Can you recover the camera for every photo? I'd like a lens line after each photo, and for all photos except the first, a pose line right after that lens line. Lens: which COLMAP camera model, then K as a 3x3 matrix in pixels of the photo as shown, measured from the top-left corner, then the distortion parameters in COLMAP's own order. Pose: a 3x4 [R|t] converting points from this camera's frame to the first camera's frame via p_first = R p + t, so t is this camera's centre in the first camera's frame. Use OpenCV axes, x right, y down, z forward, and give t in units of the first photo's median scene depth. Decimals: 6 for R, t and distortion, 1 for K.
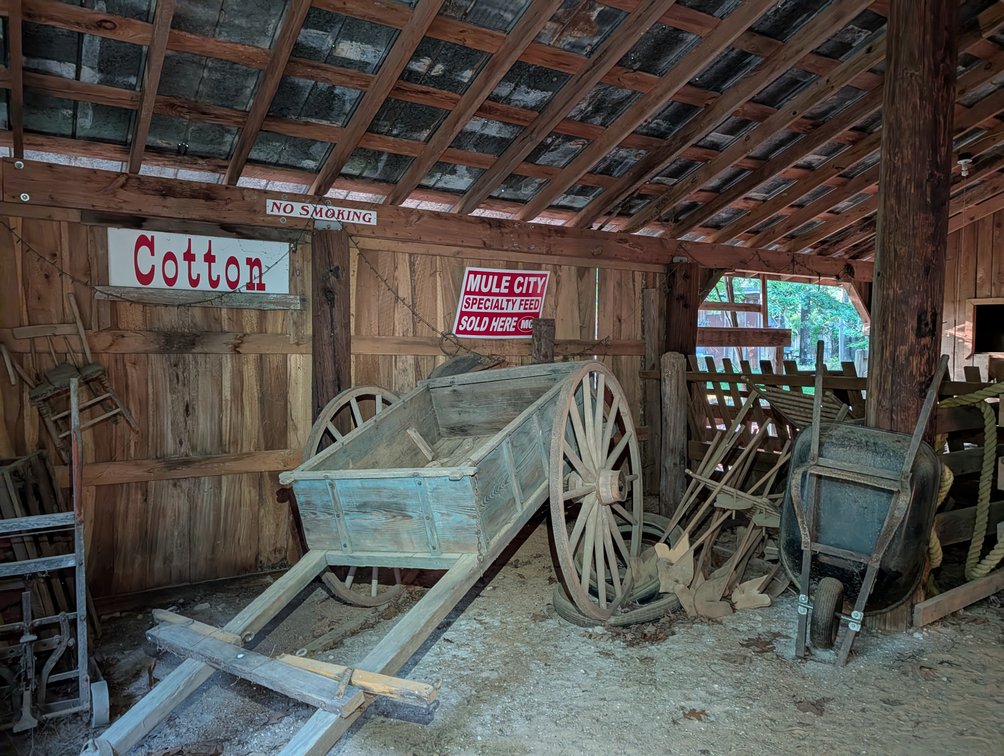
lens RADIAL K [[697.8, 0, 502.0], [0, 697.8, 378.0], [0, 0, 1]] dist [0.003360, -0.005881]
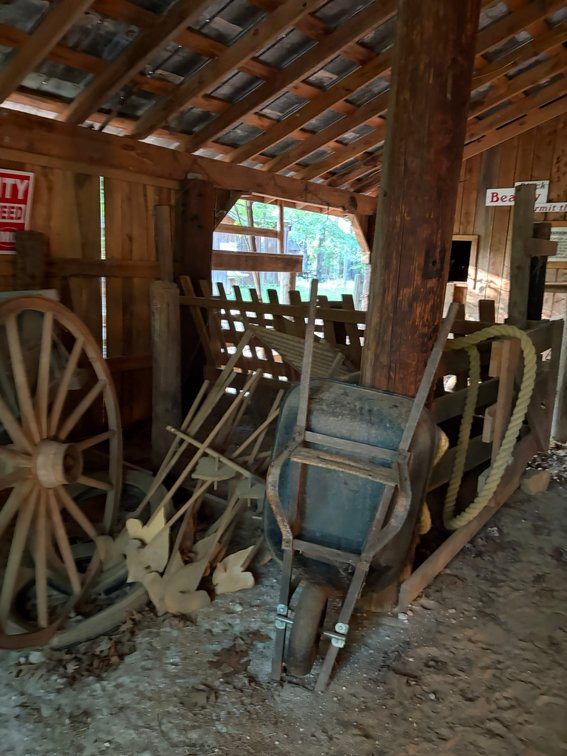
lens RADIAL K [[548.7, 0, 287.9], [0, 548.7, 392.6], [0, 0, 1]] dist [0.044534, -0.056970]
pose [[0.939033, -0.043183, 0.341104, 0.141094], [-0.021451, 0.982791, 0.183473, -0.026728], [-0.343156, -0.179604, 0.921947, 0.278292]]
